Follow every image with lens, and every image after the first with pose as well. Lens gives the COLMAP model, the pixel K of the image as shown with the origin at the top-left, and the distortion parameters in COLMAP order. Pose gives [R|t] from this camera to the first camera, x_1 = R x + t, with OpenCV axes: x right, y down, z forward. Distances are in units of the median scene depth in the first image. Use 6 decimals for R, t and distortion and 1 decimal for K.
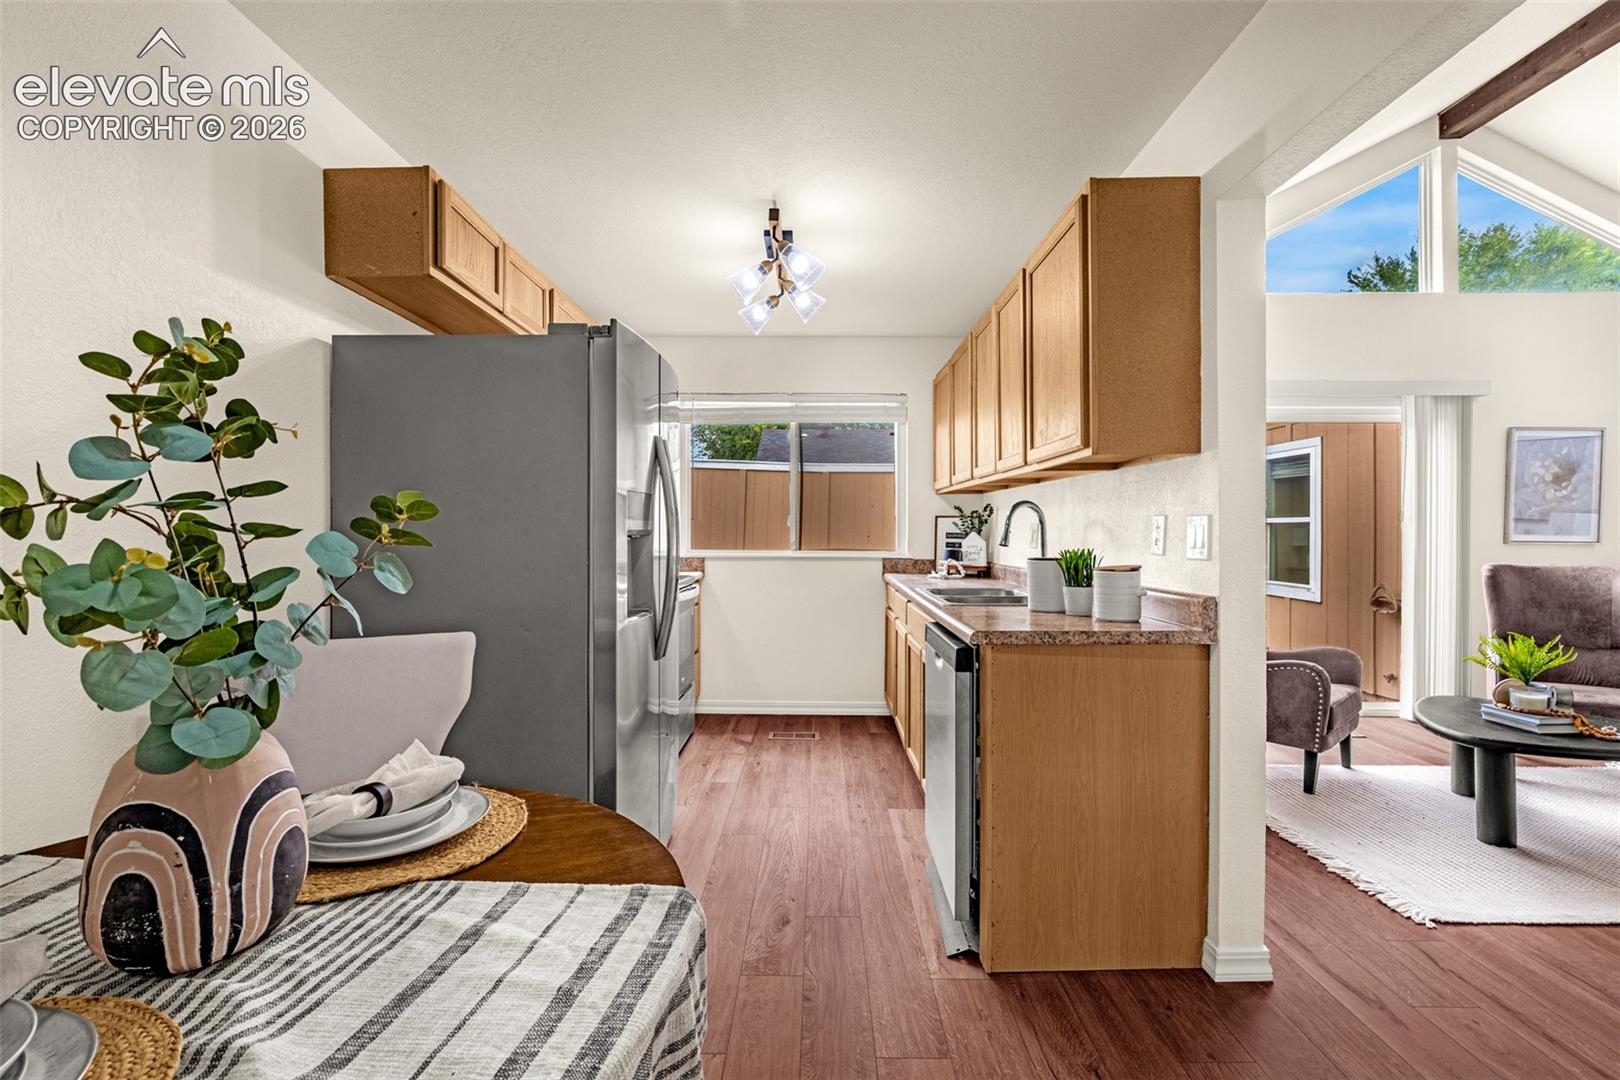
lens RADIAL K [[746.9, 0, 815.8], [0, 746.9, 534.9], [0, 0, 1]] dist [-0.003284, 0.000870]
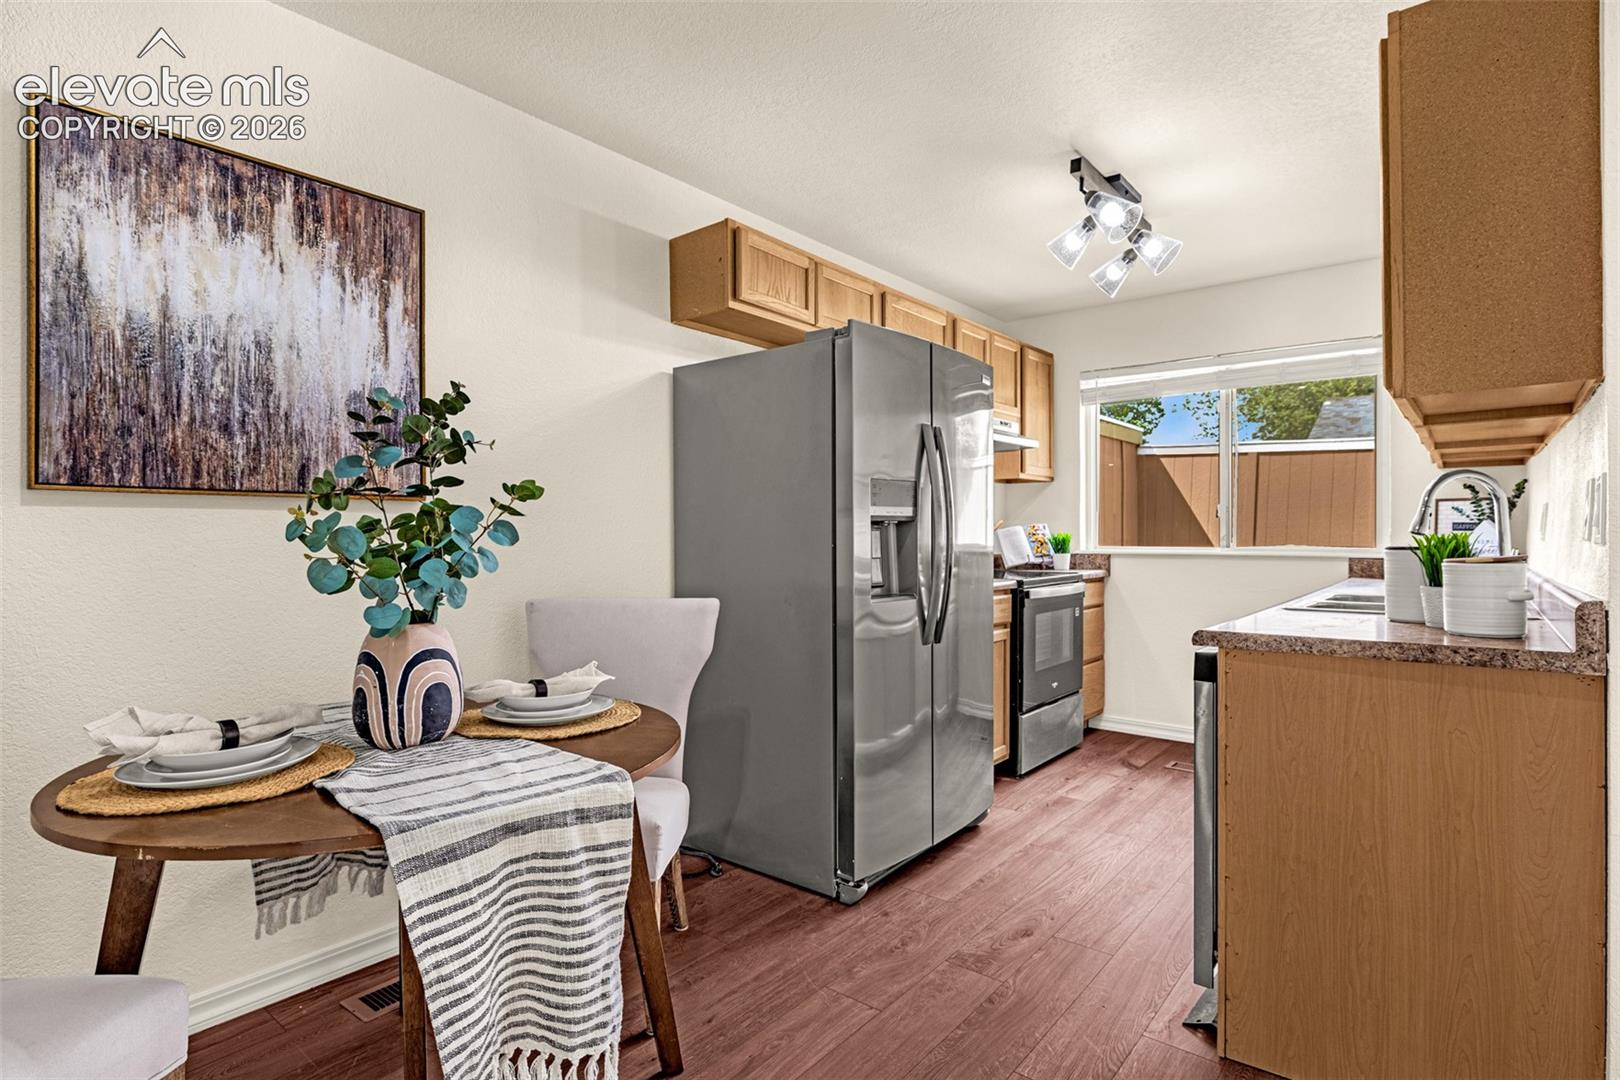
lens RADIAL K [[830.7, 0, 809.9], [0, 830.7, 540.9], [0, 0, 1]] dist [-0.005392, 0.000534]
pose [[0.782161, 0.000774, -0.623076, 0.415483], [0.000749, 0.999997, 0.002182, 0.027030], [0.623076, -0.002174, 0.782158, 0.023992]]
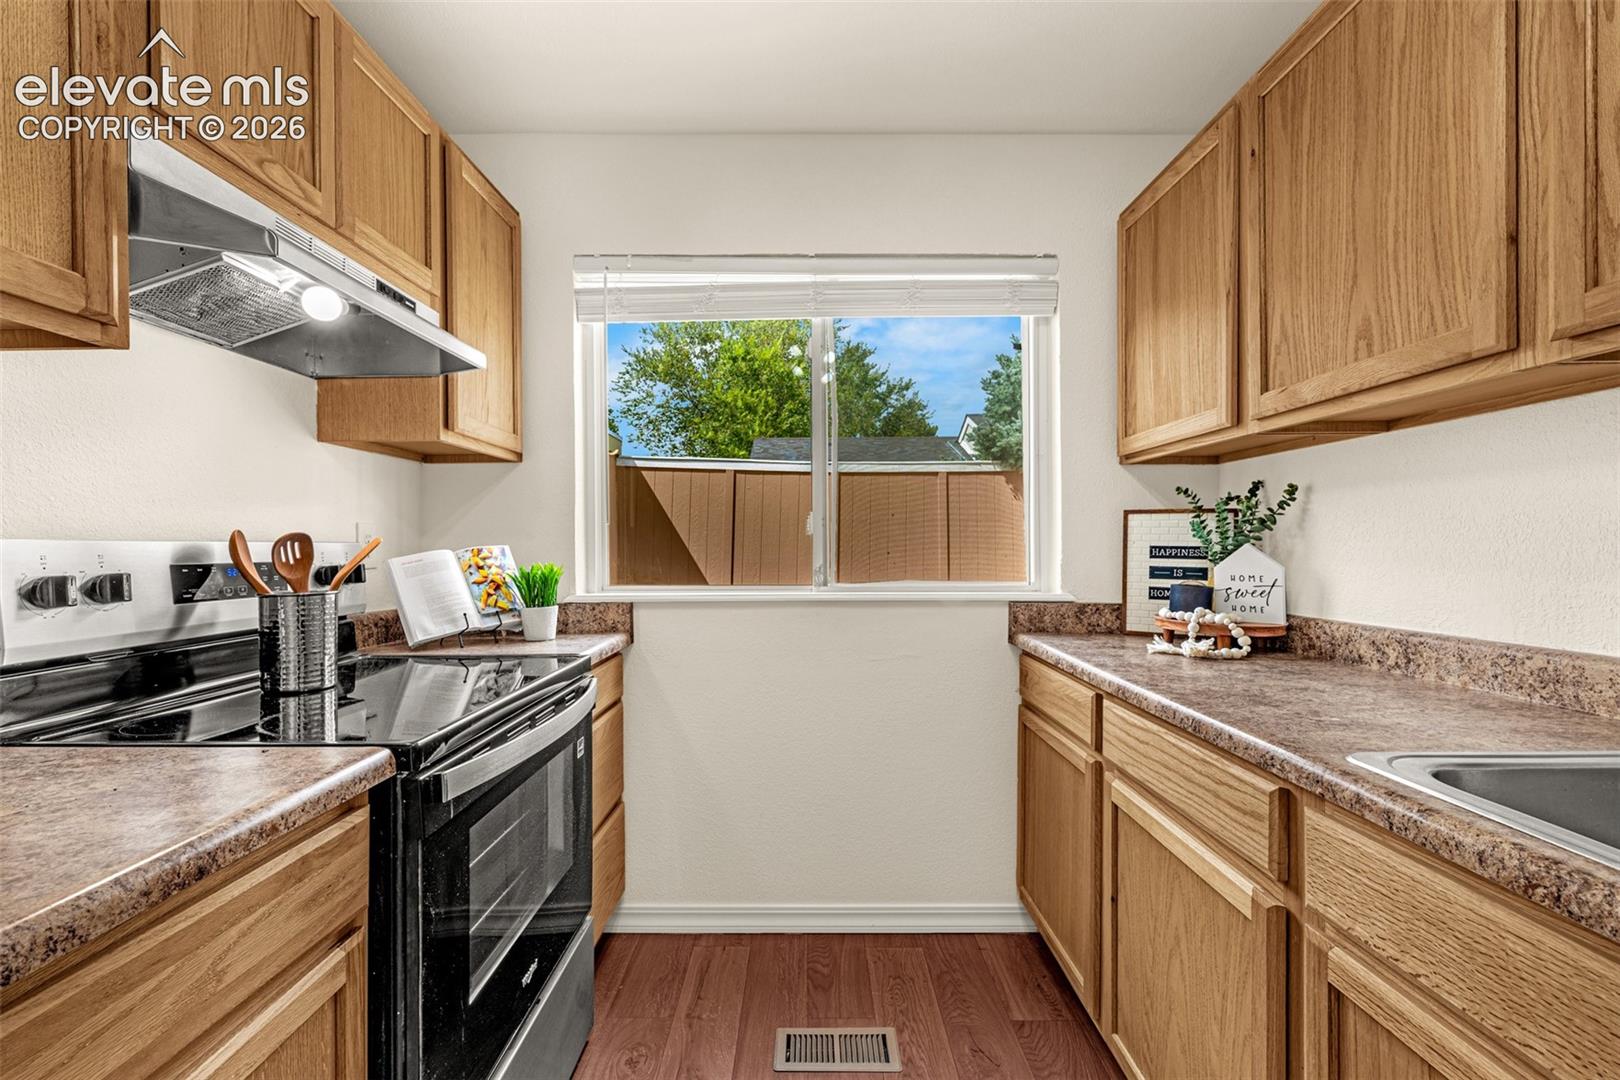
lens RADIAL K [[696.1, 0, 802.7], [0, 696.1, 551.2], [0, 0, 1]] dist [-0.003346, -0.000660]
pose [[0.999974, -0.007265, -0.000281, -0.093123], [0.007265, 0.999973, 0.000744, -0.003769], [0.000275, -0.000746, 1.000000, 1.259850]]
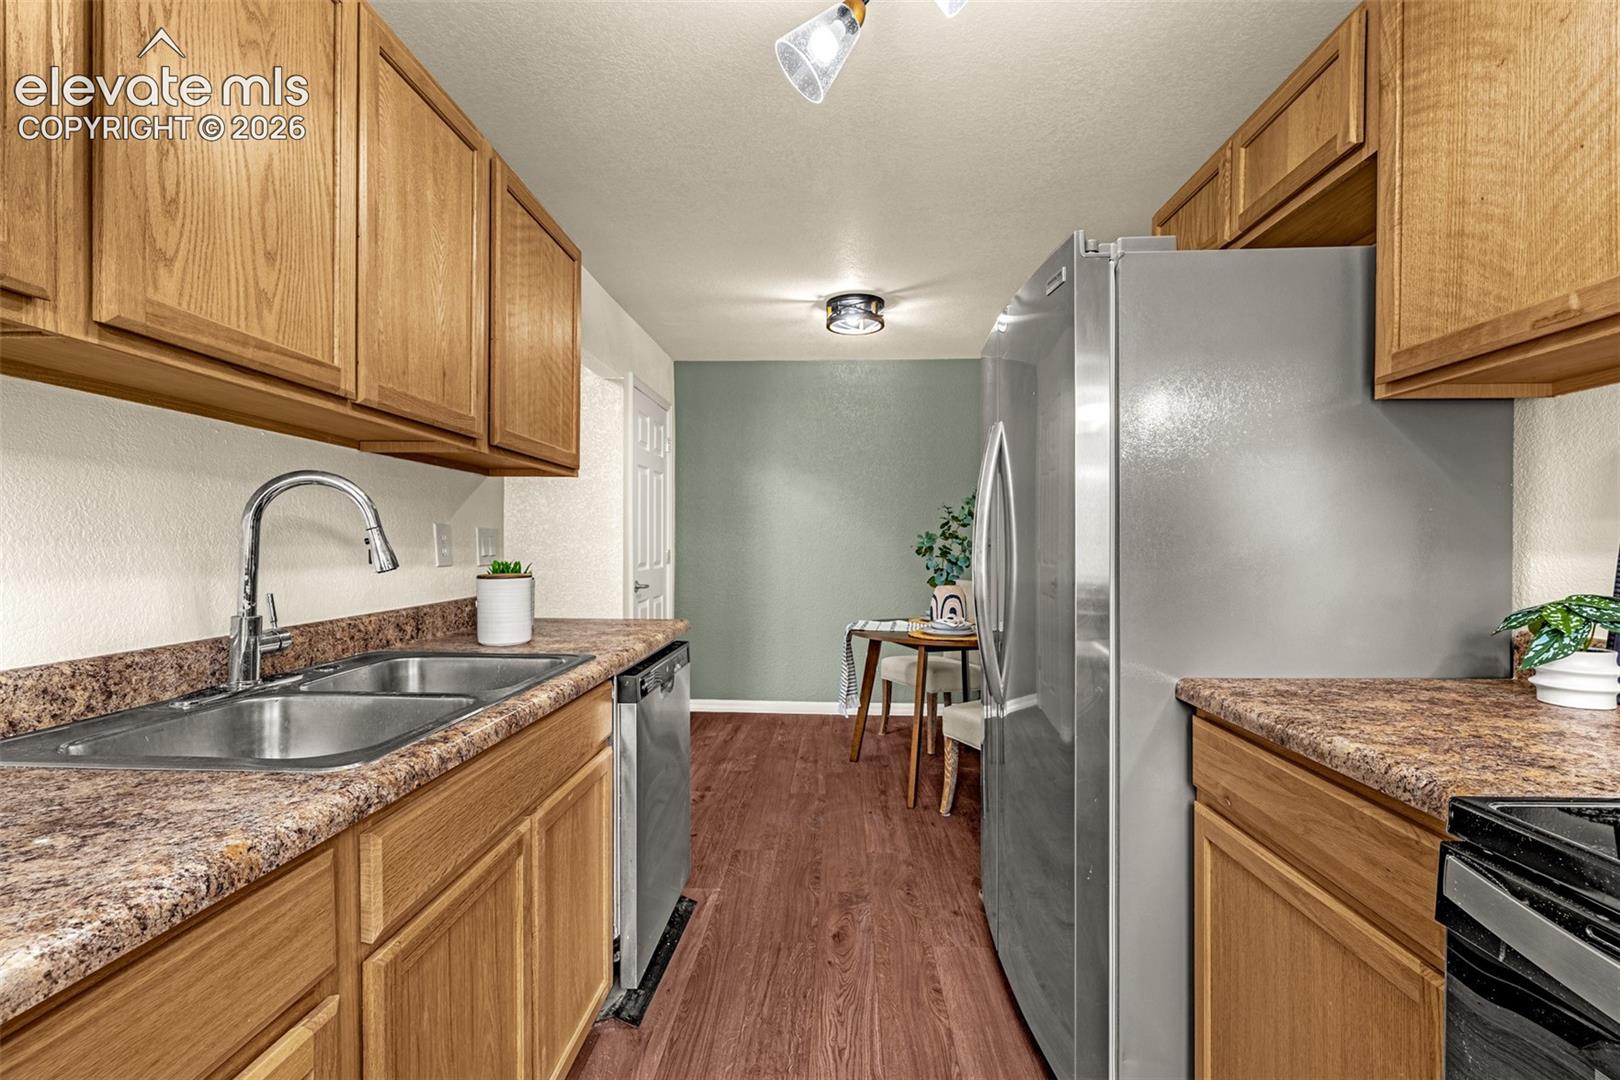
lens RADIAL K [[696.1, 0, 809.6], [0, 696.1, 546.3], [0, 0, 1]] dist [-0.003346, -0.000660]
pose [[-0.999391, -0.009621, 0.033544, -0.034800], [-0.009523, 0.999950, 0.003101, -0.003699], [-0.033572, 0.002780, -0.999432, 2.062904]]
